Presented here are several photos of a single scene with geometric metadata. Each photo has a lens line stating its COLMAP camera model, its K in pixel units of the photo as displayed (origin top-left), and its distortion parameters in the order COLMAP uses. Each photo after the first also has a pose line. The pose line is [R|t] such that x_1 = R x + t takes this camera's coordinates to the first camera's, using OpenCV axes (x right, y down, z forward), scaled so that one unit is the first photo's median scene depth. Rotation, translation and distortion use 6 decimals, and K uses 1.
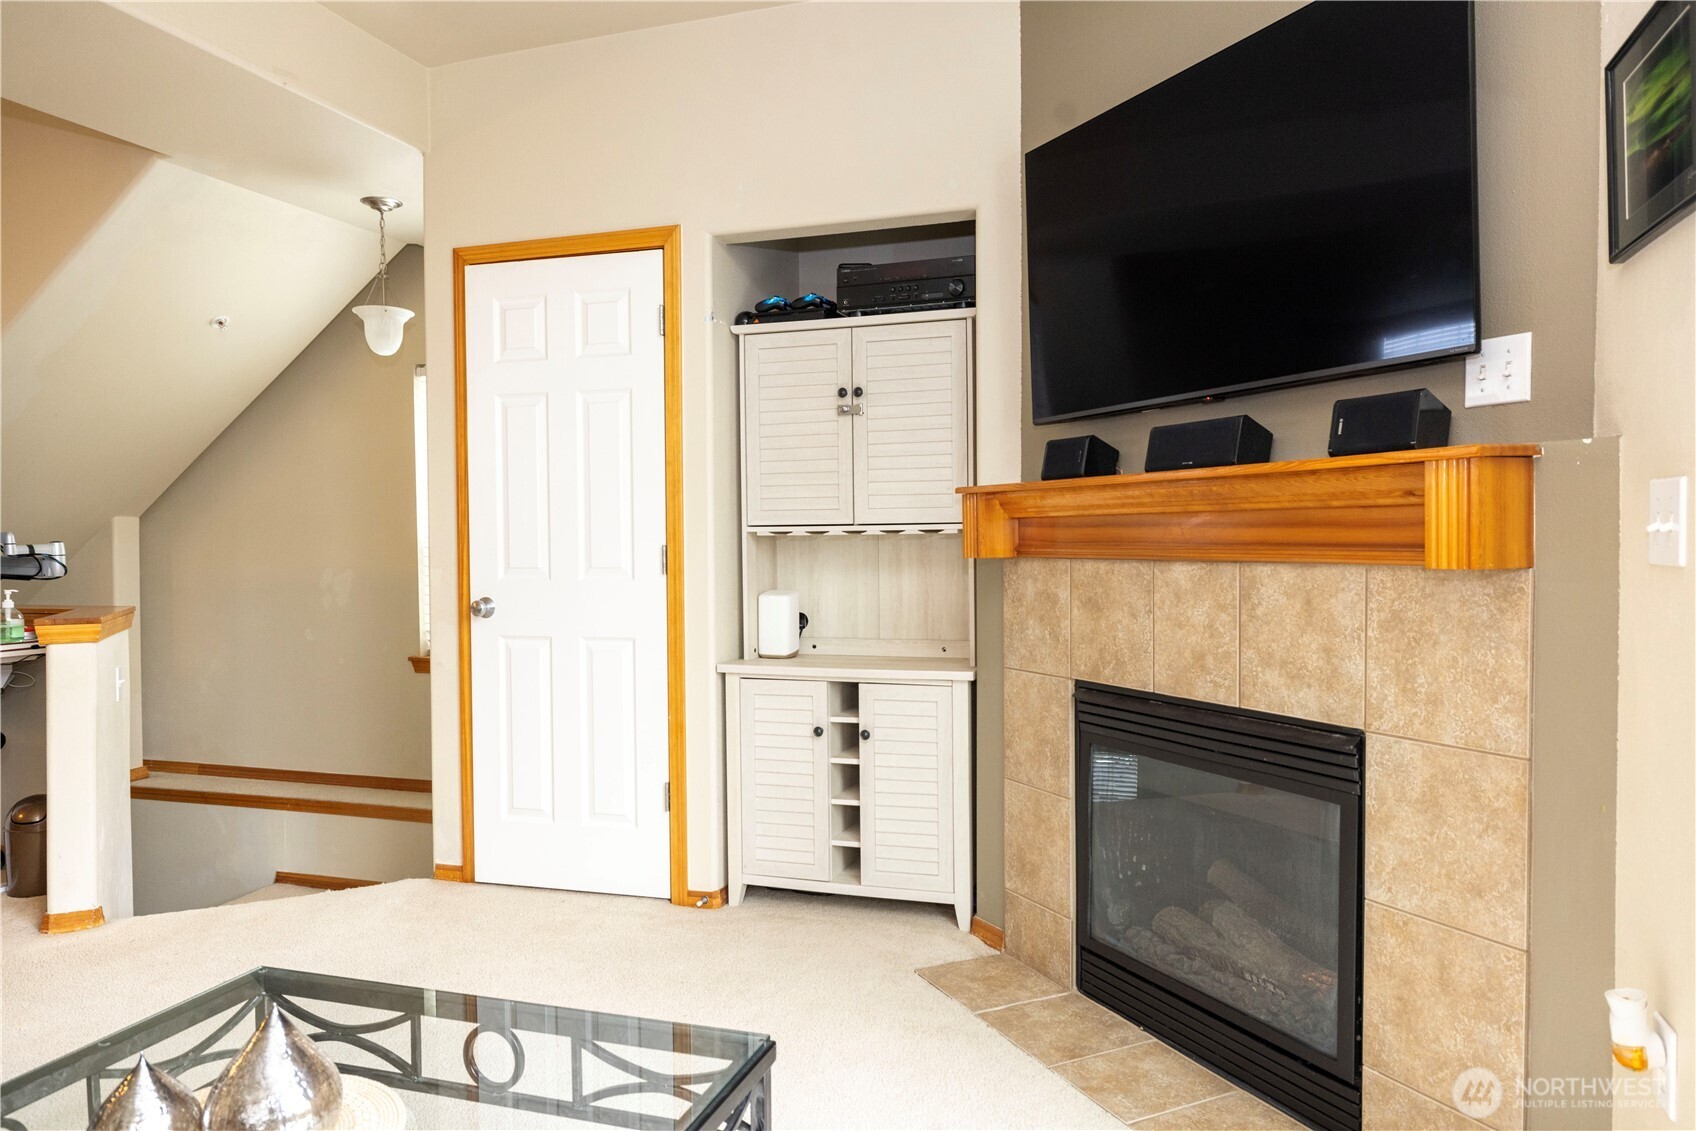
lens RADIAL K [[1114.2, 0, 874.3], [0, 1114.2, 570.8], [0, 0, 1]] dist [0.001883, 0.000590]
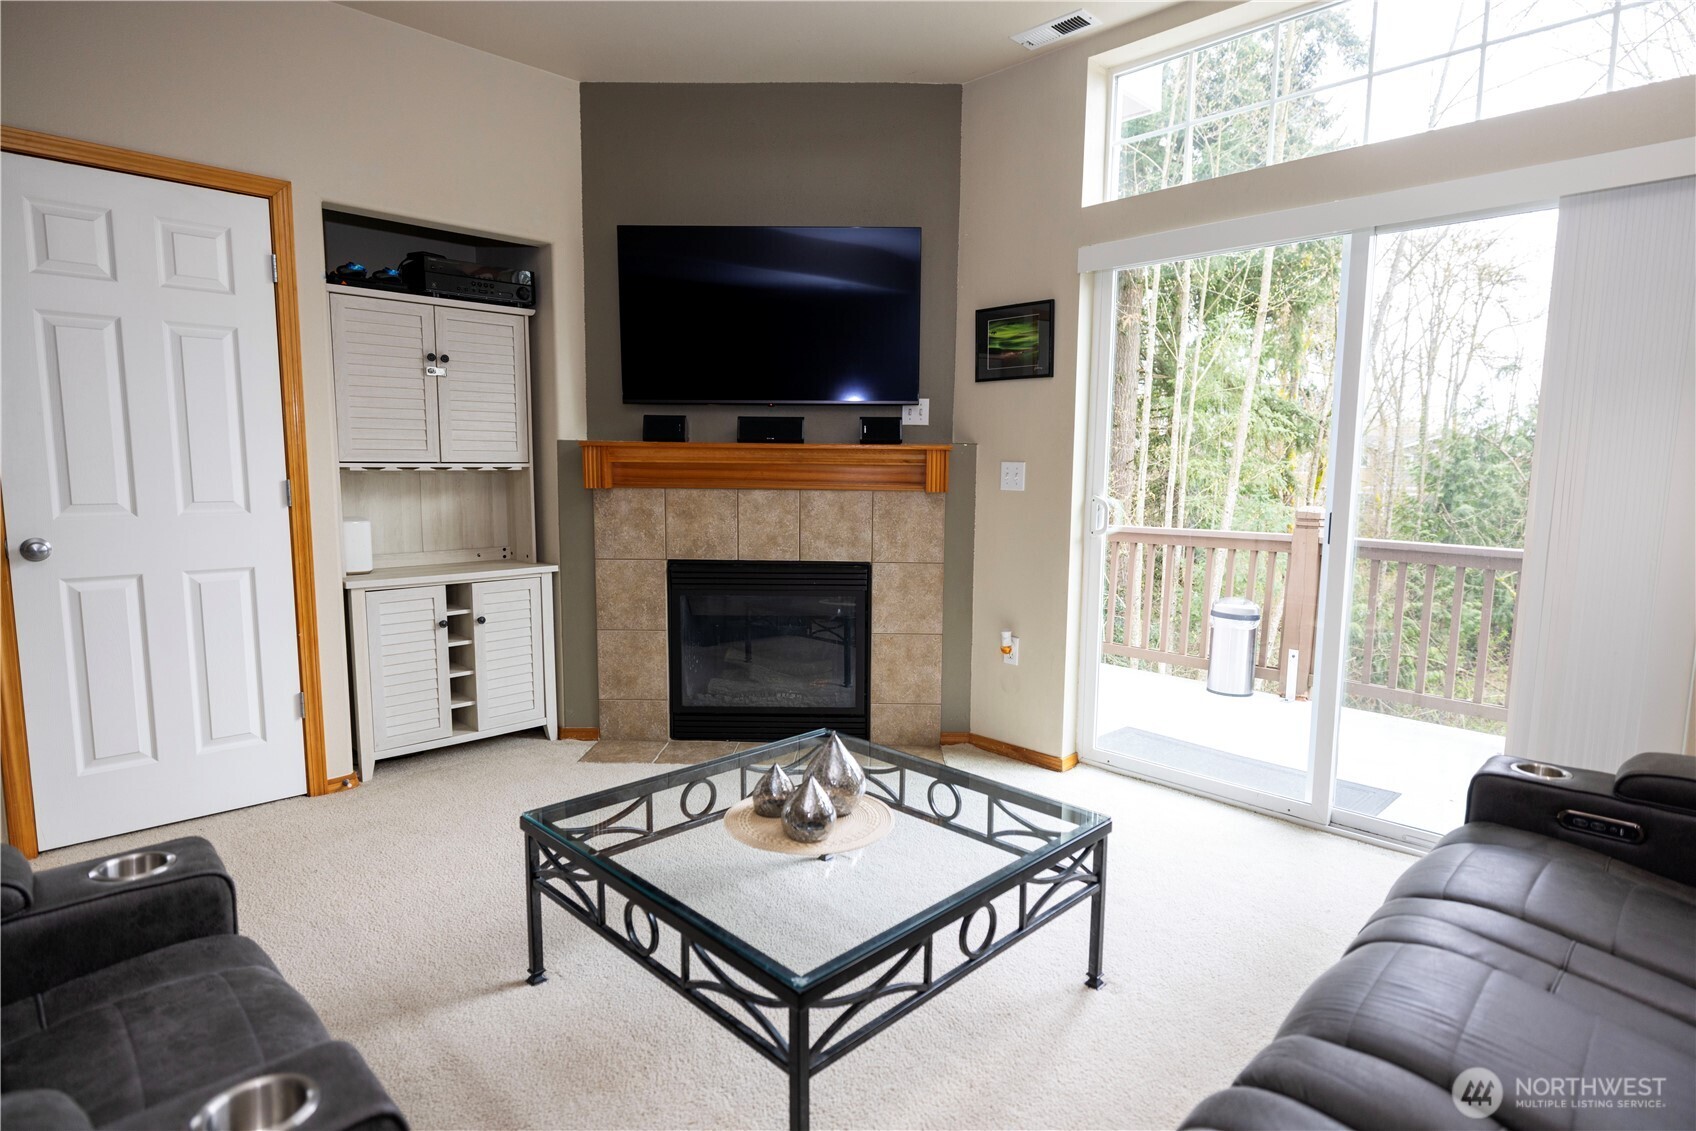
lens RADIAL K [[892.3, 0, 848.0], [0, 892.3, 565.5], [0, 0, 1]] dist [-0.001182, -0.001204]
pose [[0.467661, -0.091096, 0.879201, -0.847087], [0.010922, 0.995195, 0.097305, -0.021609], [-0.883841, -0.035903, 0.466408, 0.121955]]
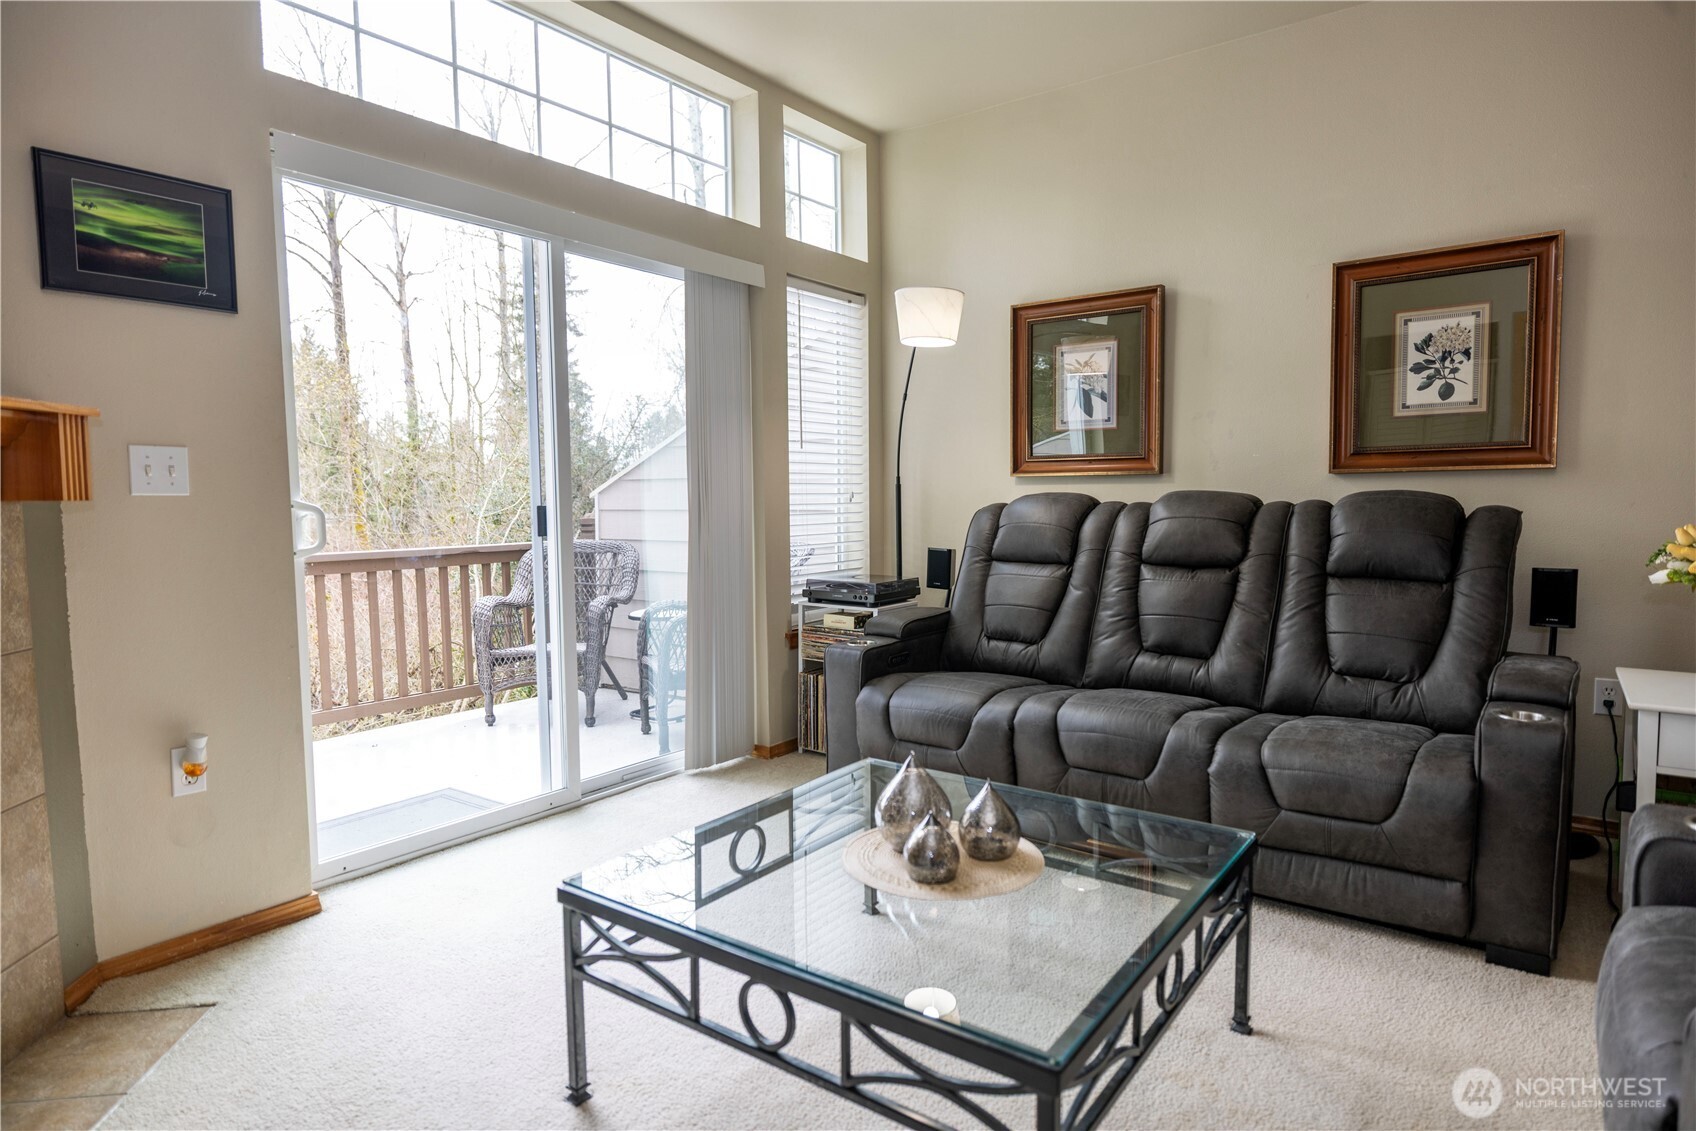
lens RADIAL K [[942.4, 0, 848.0], [0, 942.4, 565.5], [0, 0, 1]] dist [-0.000849, 0.001299]
pose [[-0.946929, -0.005559, 0.321394, -0.381769], [0.027315, 0.994842, 0.097685, -0.009642], [-0.320279, 0.101280, -0.941894, 1.030863]]
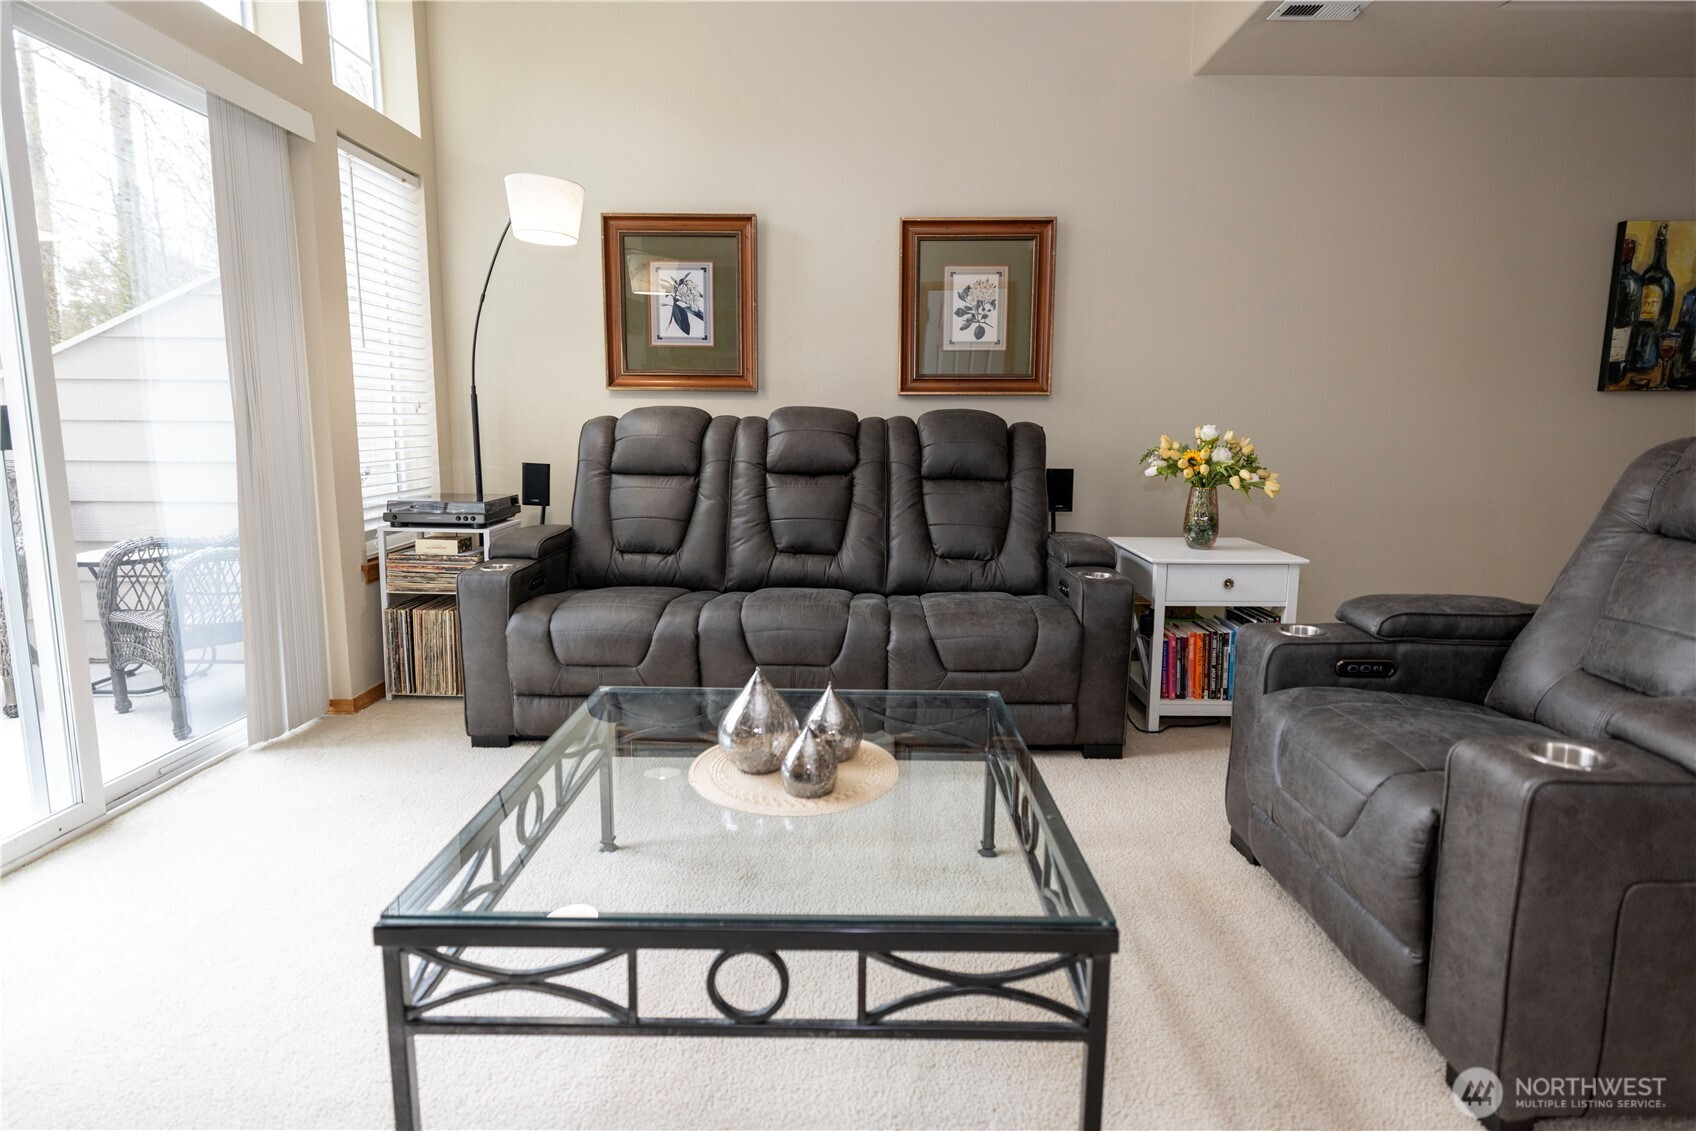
lens RADIAL K [[858.7, 0, 852.2], [0, 858.7, 537.9], [0, 0, 1]] dist [0.001675, 0.001087]
pose [[-0.956157, 0.042141, -0.289807, -0.130188], [-0.007474, 0.985759, 0.168000, 0.002452], [0.292760, 0.162800, -0.942225, 0.958030]]
